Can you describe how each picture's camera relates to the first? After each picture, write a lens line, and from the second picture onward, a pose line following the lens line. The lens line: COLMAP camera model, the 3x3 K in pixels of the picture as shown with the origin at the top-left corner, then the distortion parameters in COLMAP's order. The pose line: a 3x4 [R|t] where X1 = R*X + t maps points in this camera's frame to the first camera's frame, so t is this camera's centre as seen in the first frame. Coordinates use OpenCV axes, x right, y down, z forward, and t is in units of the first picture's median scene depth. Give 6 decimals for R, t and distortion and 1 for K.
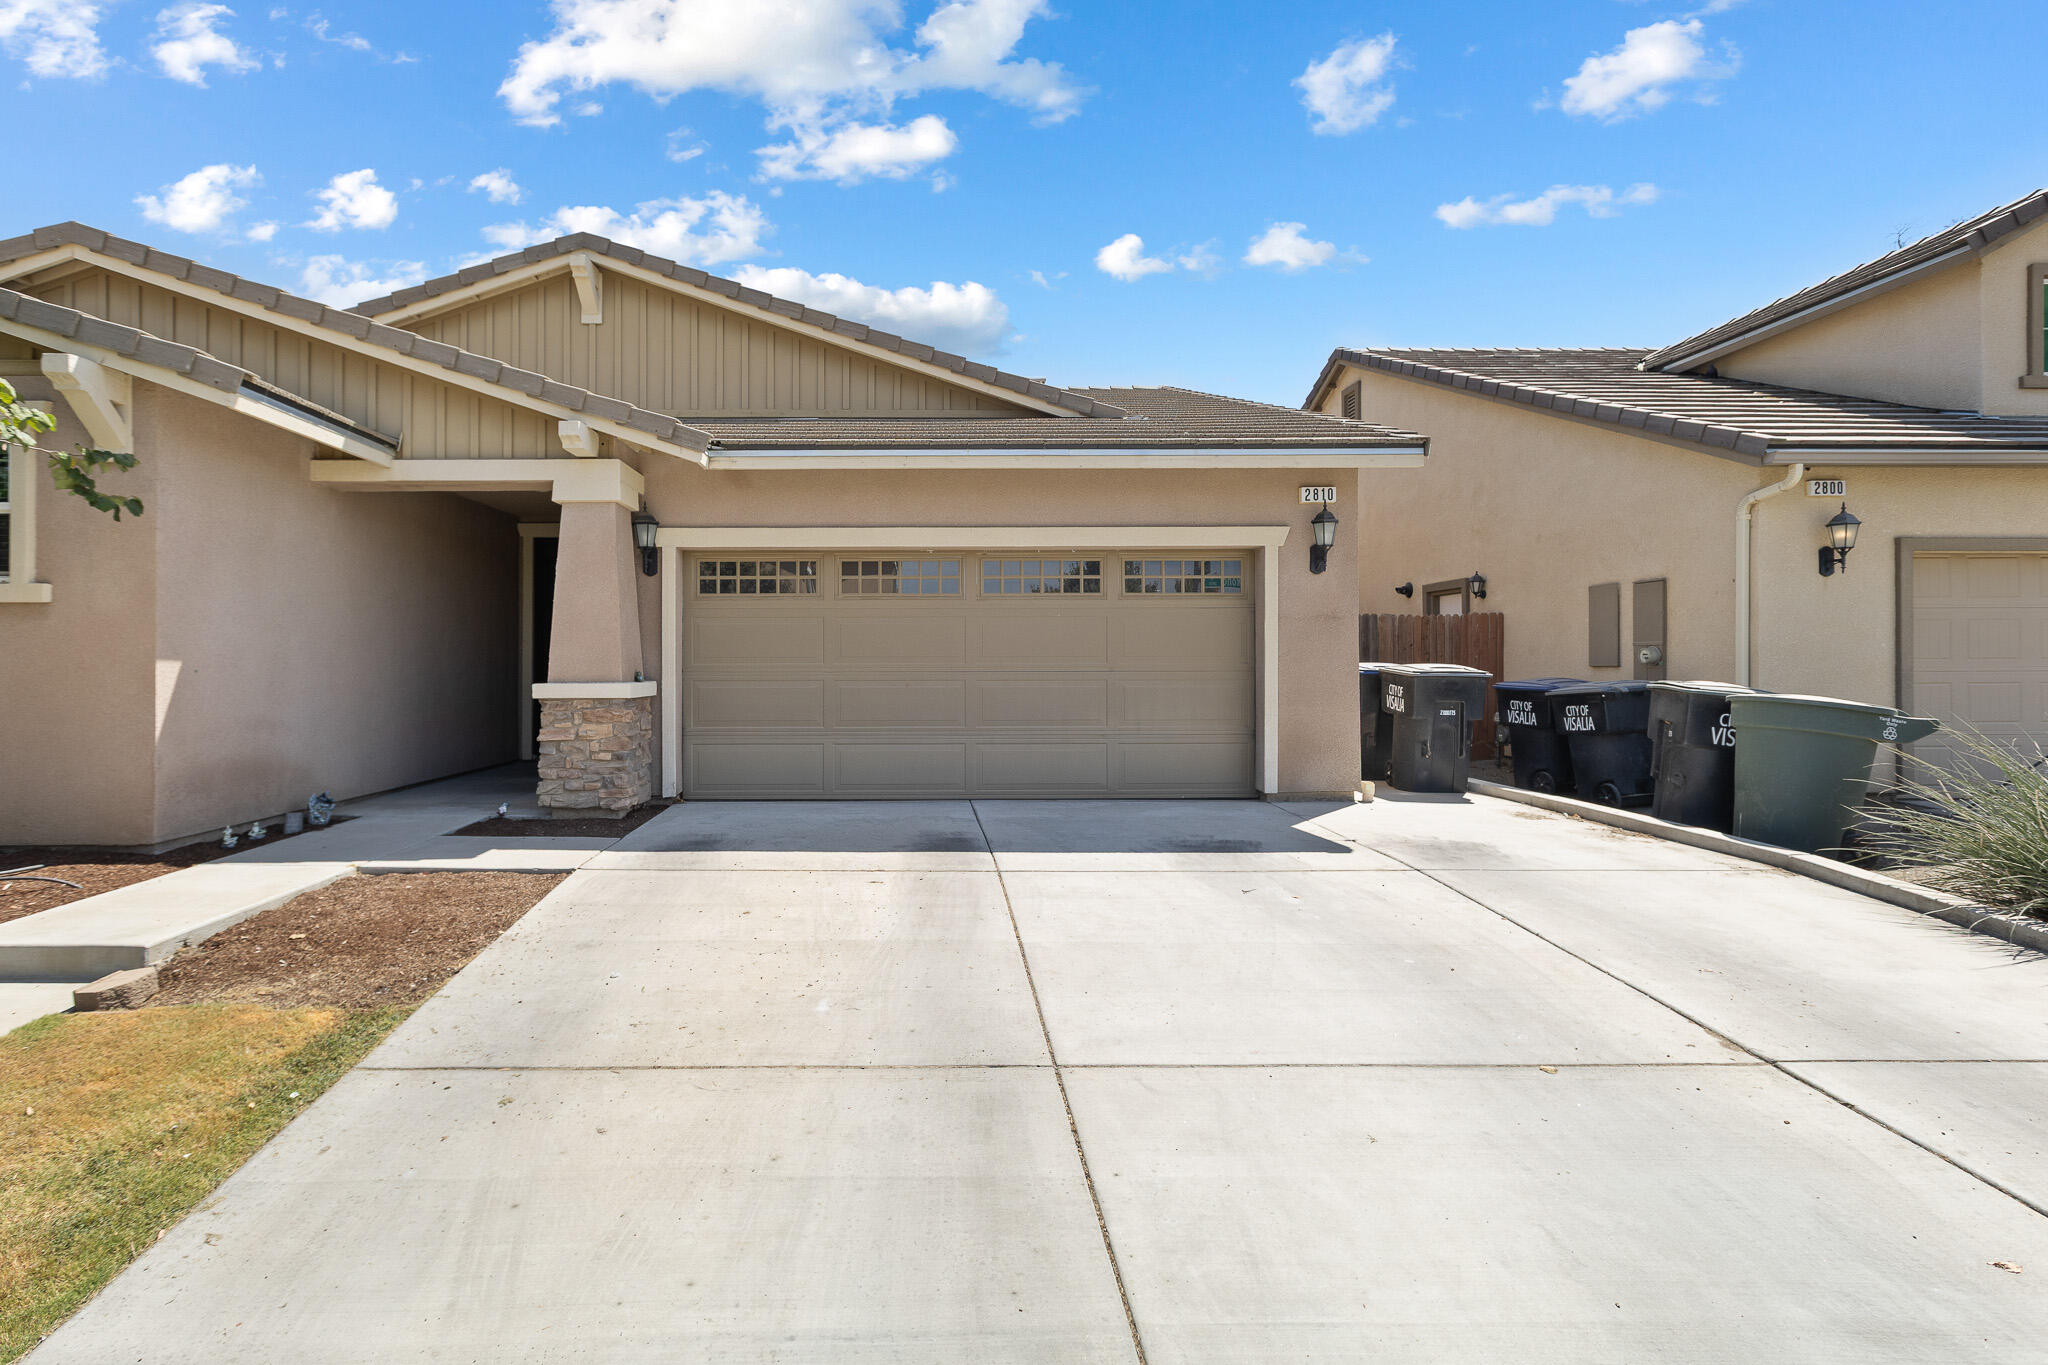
lens RADIAL K [[959.0, 0, 1024.0], [0, 959.0, 682.5], [0, 0, 1]] dist [0.001883, -0.000098]
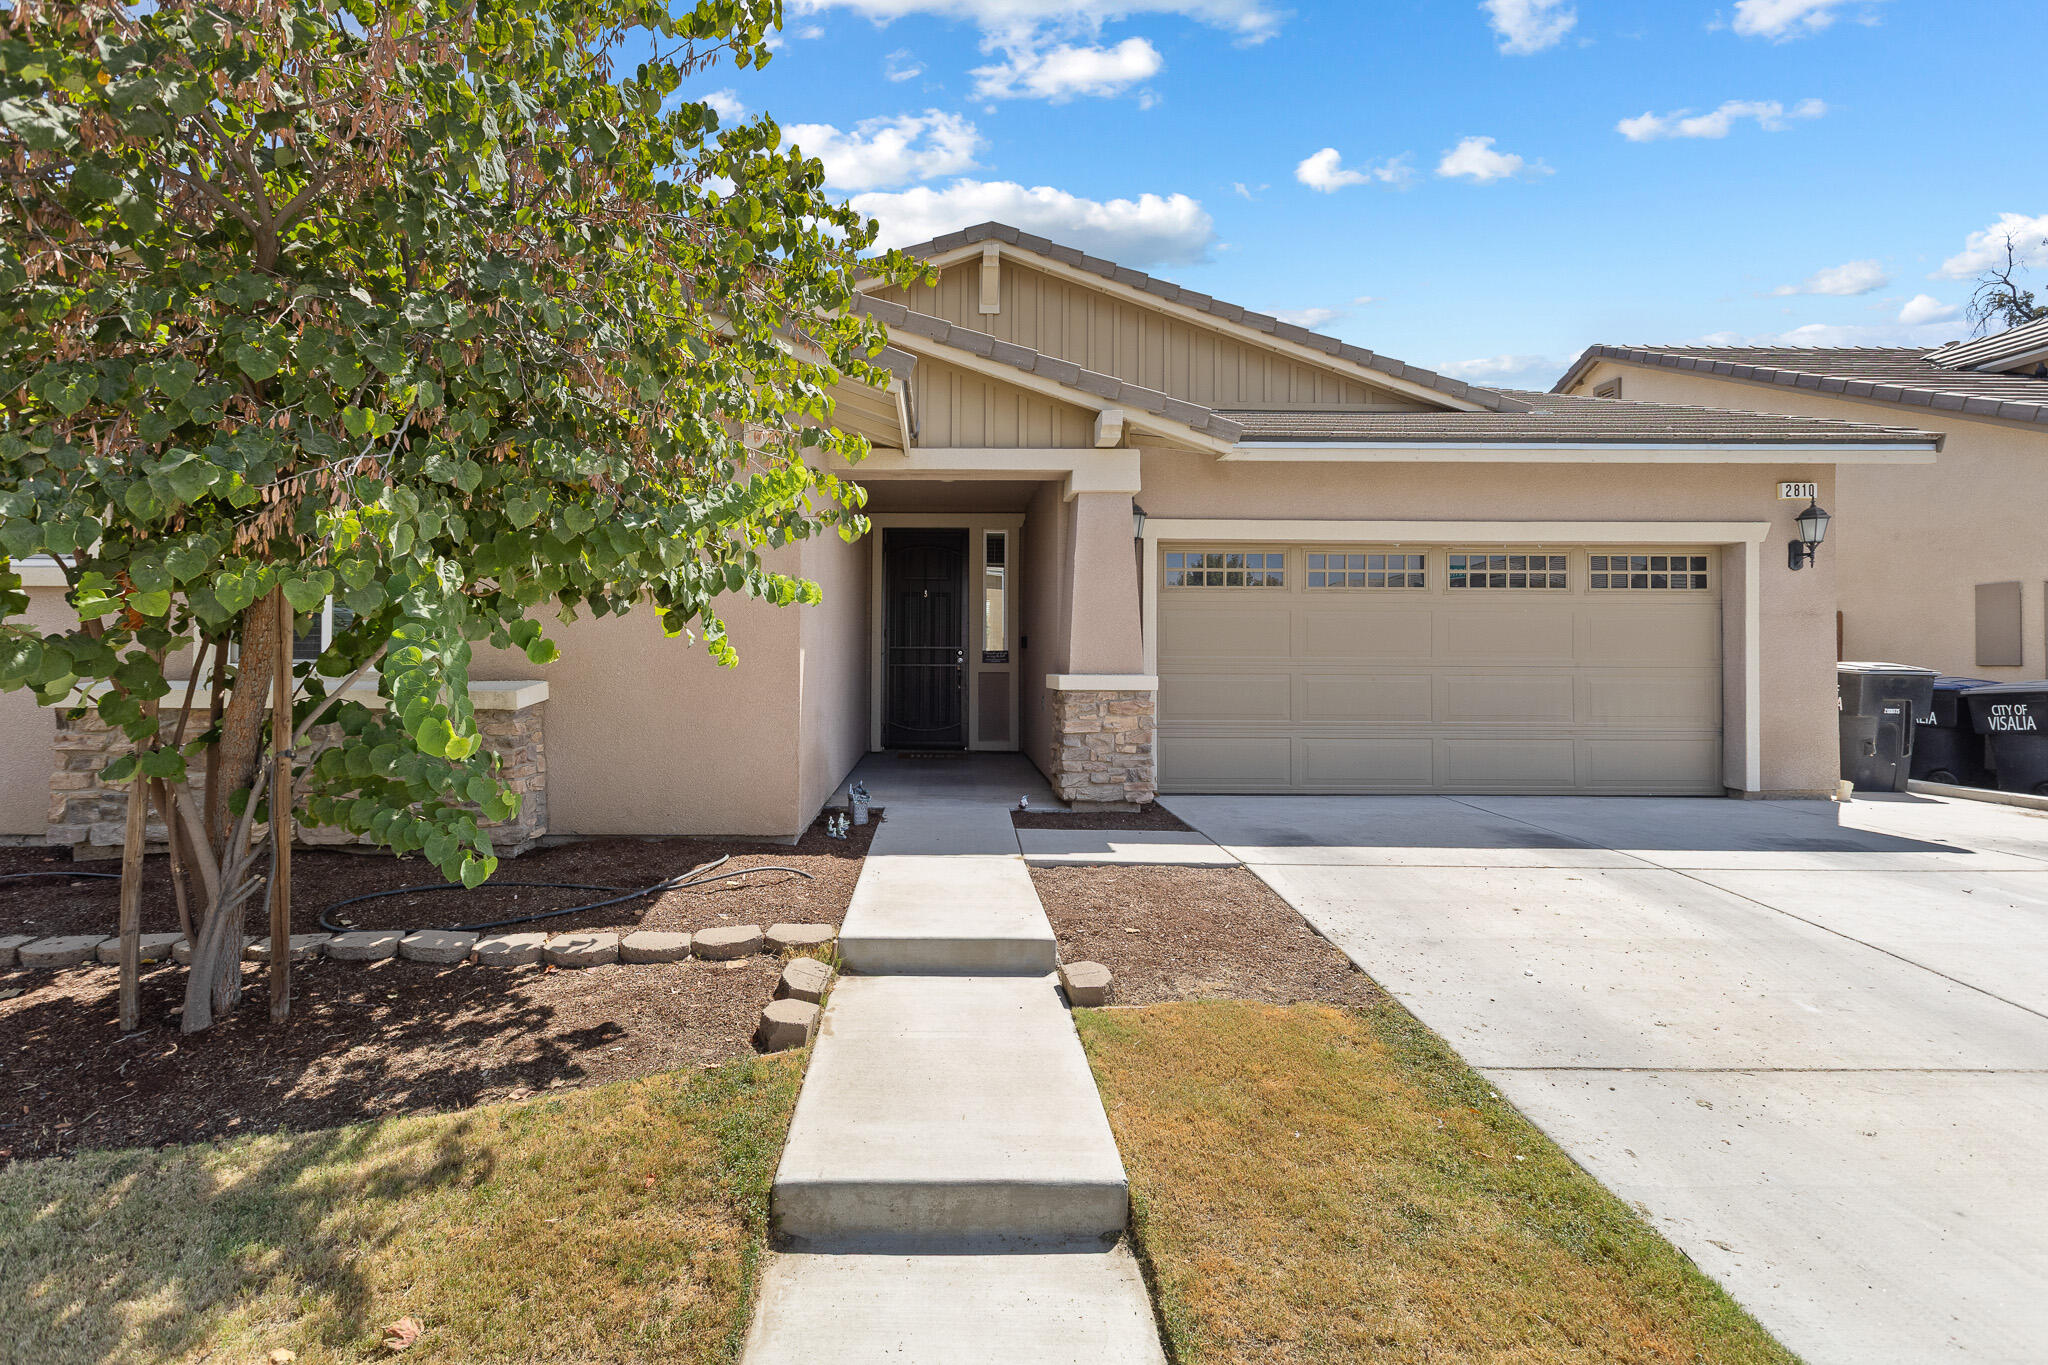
lens RADIAL K [[955.3, 0, 1024.0], [0, 955.3, 682.5], [0, 0, 1]] dist [0.000733, 0.000815]
pose [[0.999969, 0.007649, 0.001799, -0.502442], [-0.007664, 0.999934, 0.008563, 0.000201], [-0.001733, -0.008577, 0.999962, 0.009116]]
